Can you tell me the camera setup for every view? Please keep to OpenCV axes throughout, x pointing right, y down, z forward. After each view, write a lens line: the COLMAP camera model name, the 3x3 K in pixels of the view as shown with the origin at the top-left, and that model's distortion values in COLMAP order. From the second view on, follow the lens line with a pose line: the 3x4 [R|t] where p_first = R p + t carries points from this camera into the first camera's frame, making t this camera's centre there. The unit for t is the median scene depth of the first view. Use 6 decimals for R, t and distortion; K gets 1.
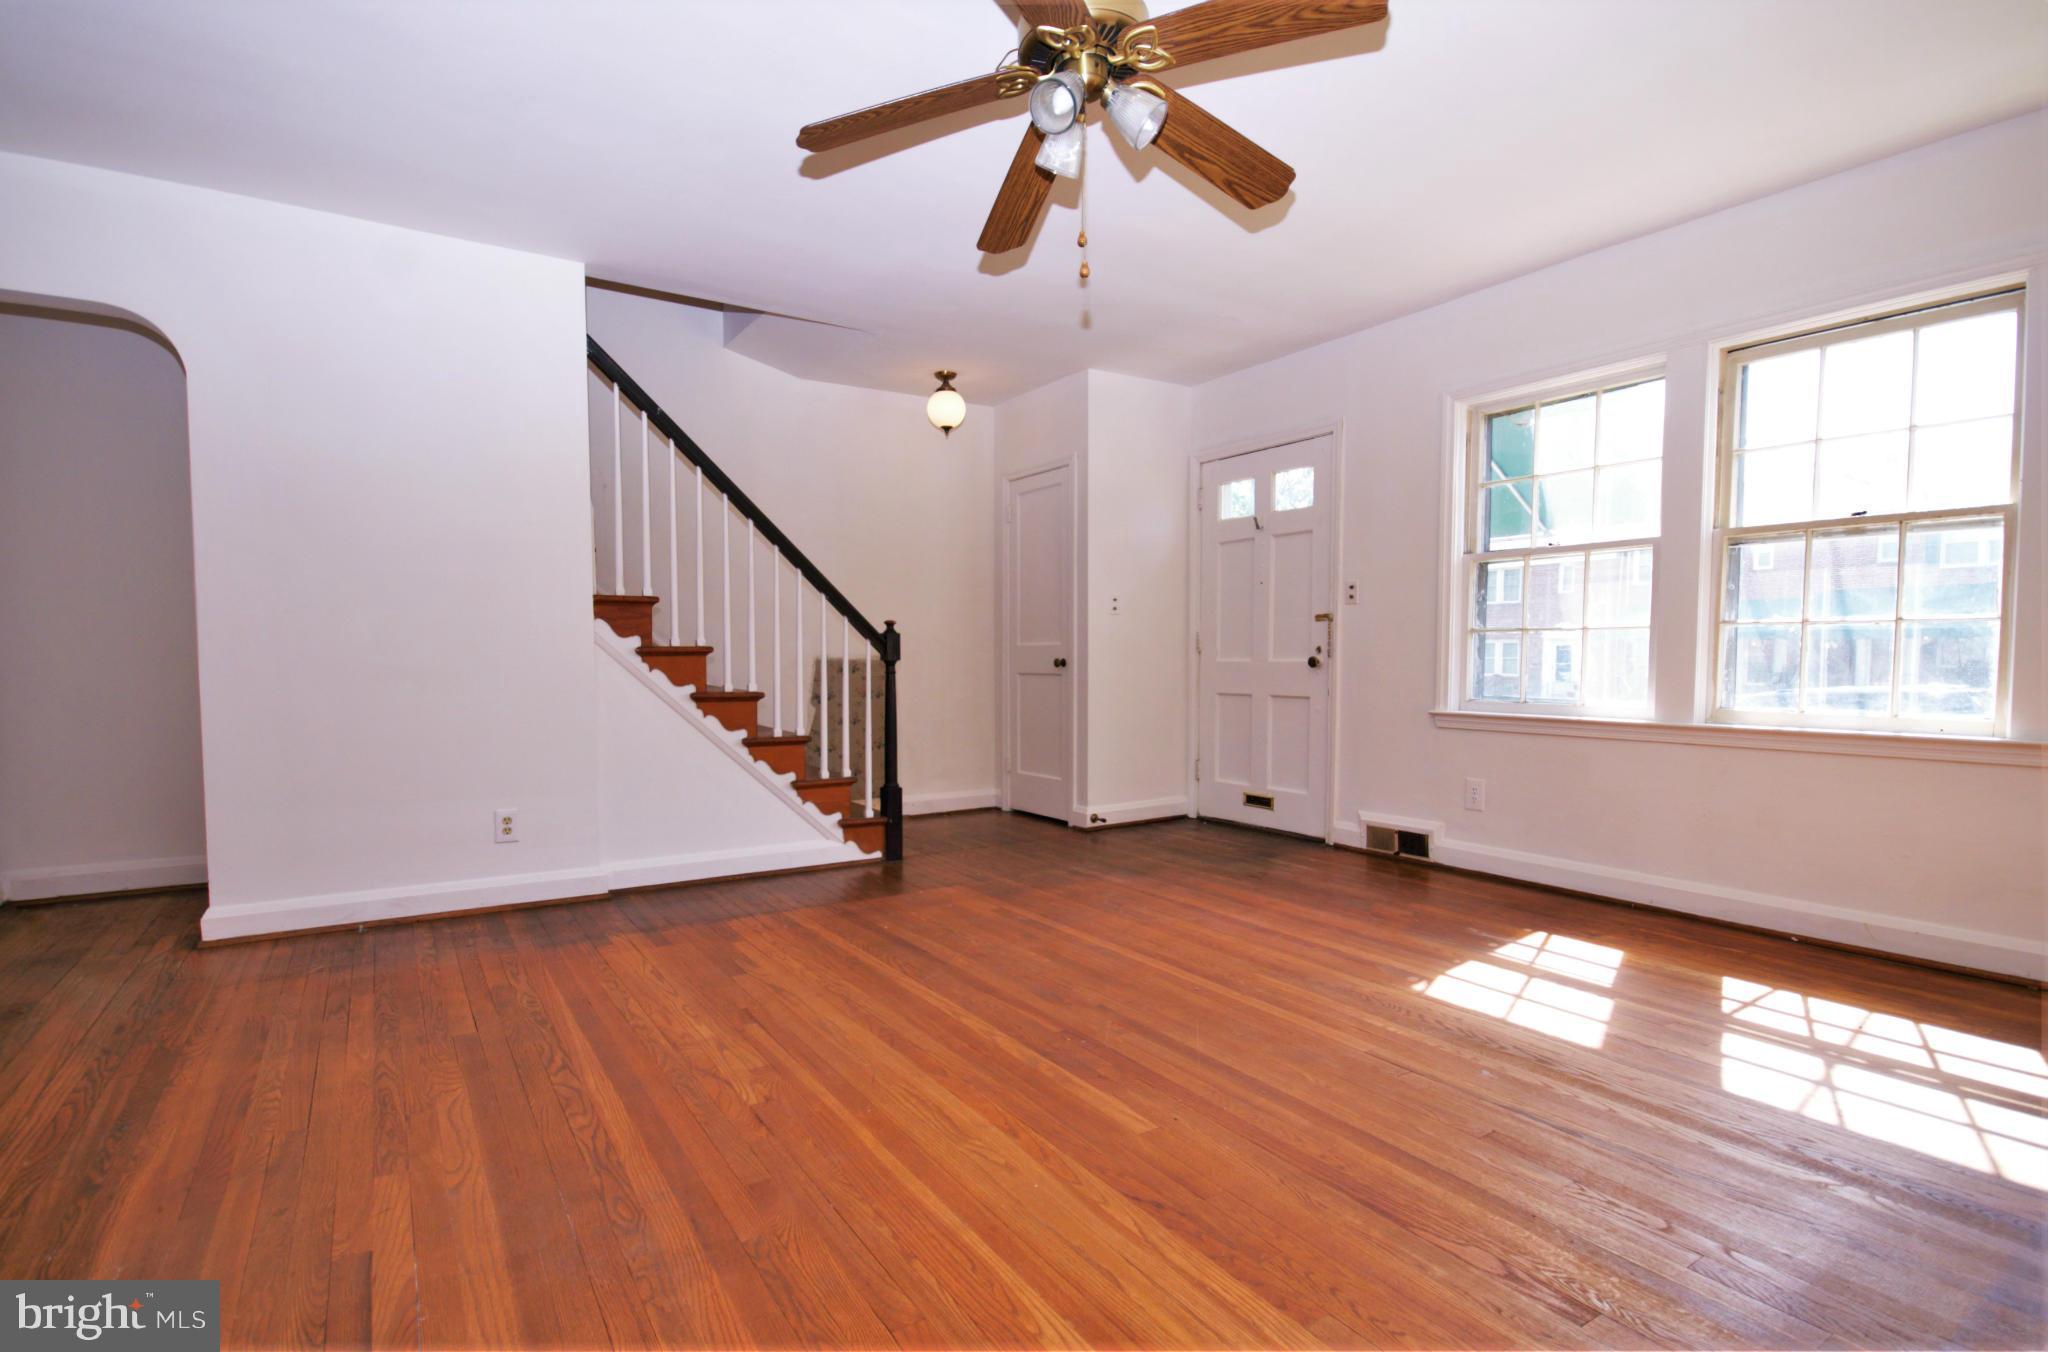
lens RADIAL K [[1014.8, 0, 979.6], [0, 1014.8, 716.9], [0, 0, 1]] dist [0.004923, 0.000136]
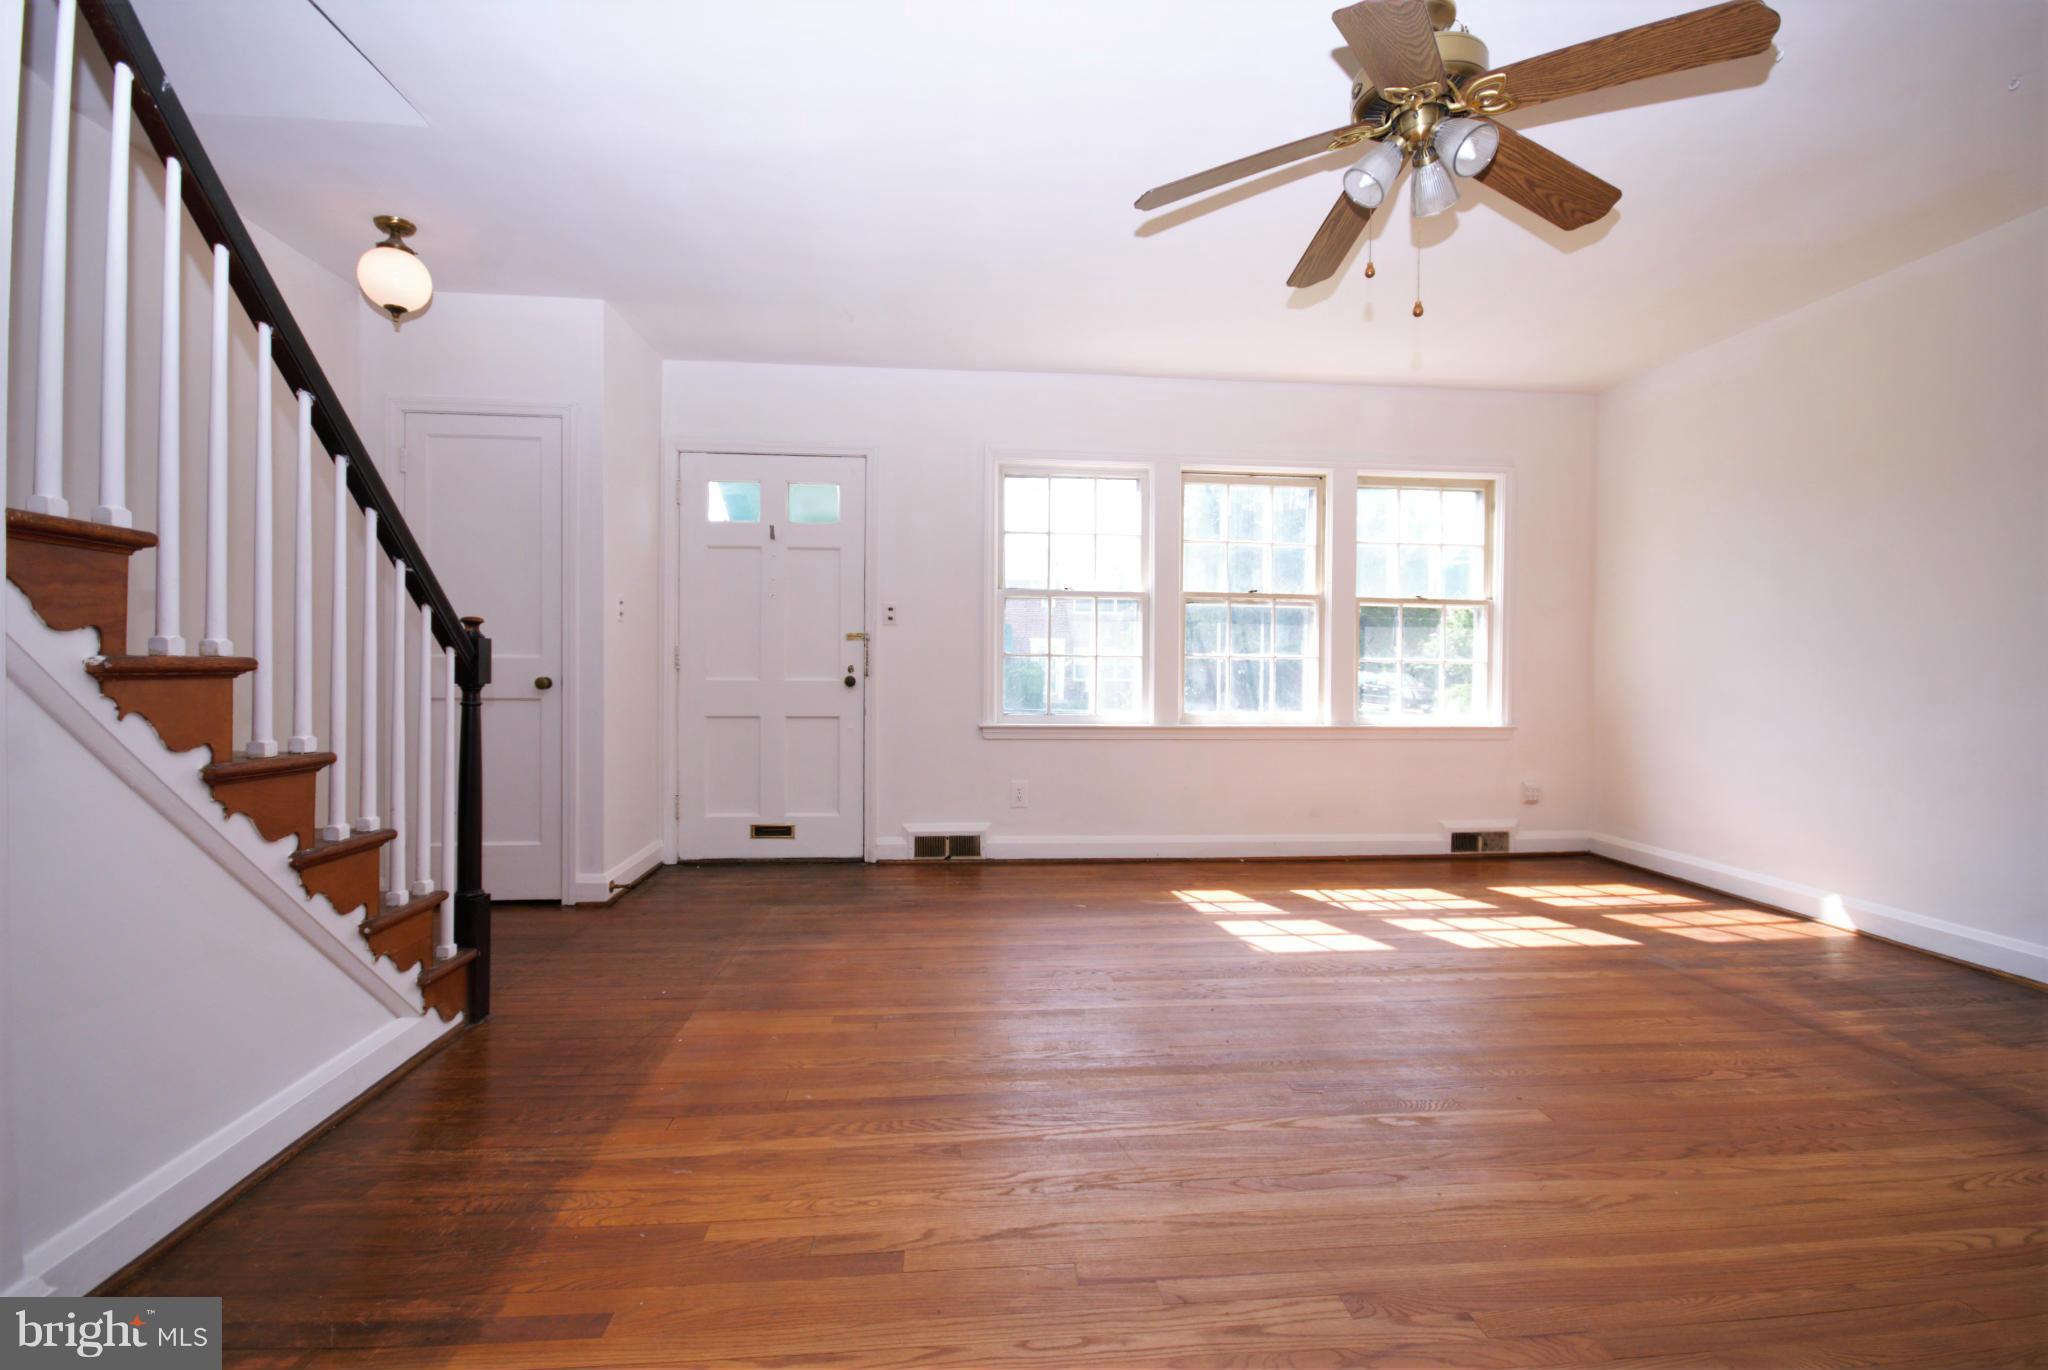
lens RADIAL K [[920.1, 0, 1076.6], [0, 920.1, 698.1], [0, 0, 1]] dist [0.005796, -0.012403]
pose [[0.430513, -0.022117, 0.902313, -0.438602], [0.045965, 0.998940, 0.002555, -0.033973], [-0.901413, 0.040375, 0.431074, 0.466724]]
